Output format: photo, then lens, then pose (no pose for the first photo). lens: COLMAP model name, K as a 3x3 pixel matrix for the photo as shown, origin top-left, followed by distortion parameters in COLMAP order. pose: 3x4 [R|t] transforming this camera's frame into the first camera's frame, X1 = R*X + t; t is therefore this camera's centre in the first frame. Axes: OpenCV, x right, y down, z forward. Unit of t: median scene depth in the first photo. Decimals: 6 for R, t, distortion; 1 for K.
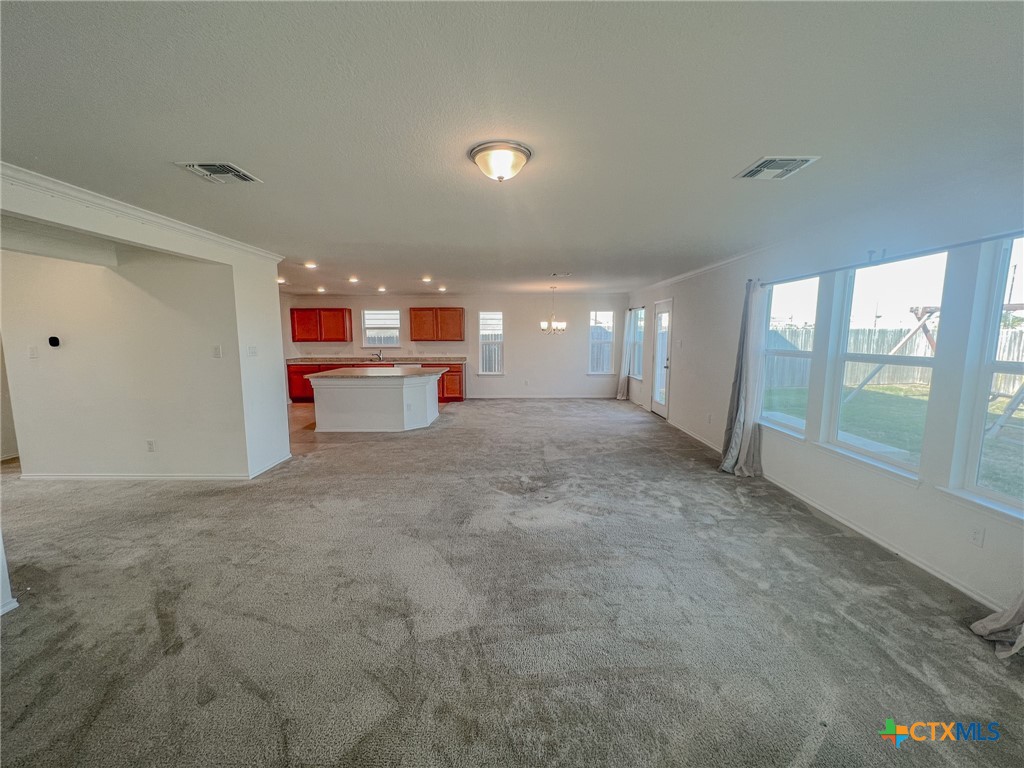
lens RADIAL K [[416.1, 0, 510.2], [0, 416.1, 387.5], [0, 0, 1]] dist [-0.002721, 0.000498]
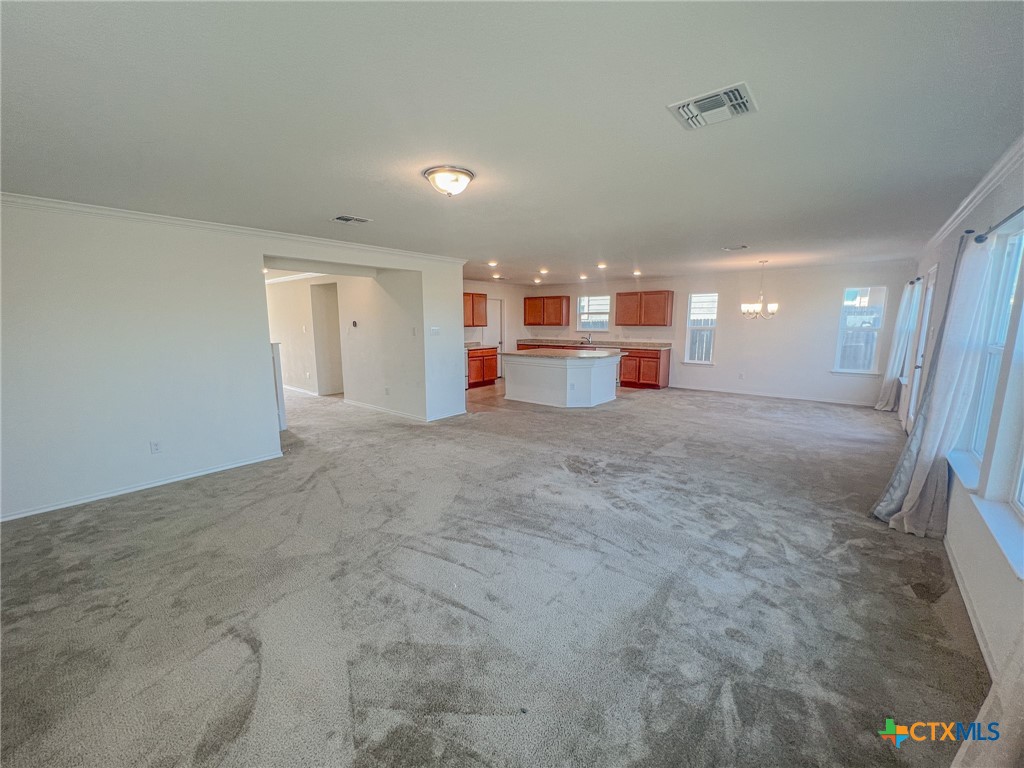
lens RADIAL K [[416.1, 0, 503.8], [0, 416.1, 385.9], [0, 0, 1]] dist [-0.002721, 0.000498]
pose [[0.765985, 0.100381, -0.634973, 0.458525], [-0.079299, 0.994944, 0.061627, -0.009983], [0.637949, 0.003147, 0.770072, 0.069203]]
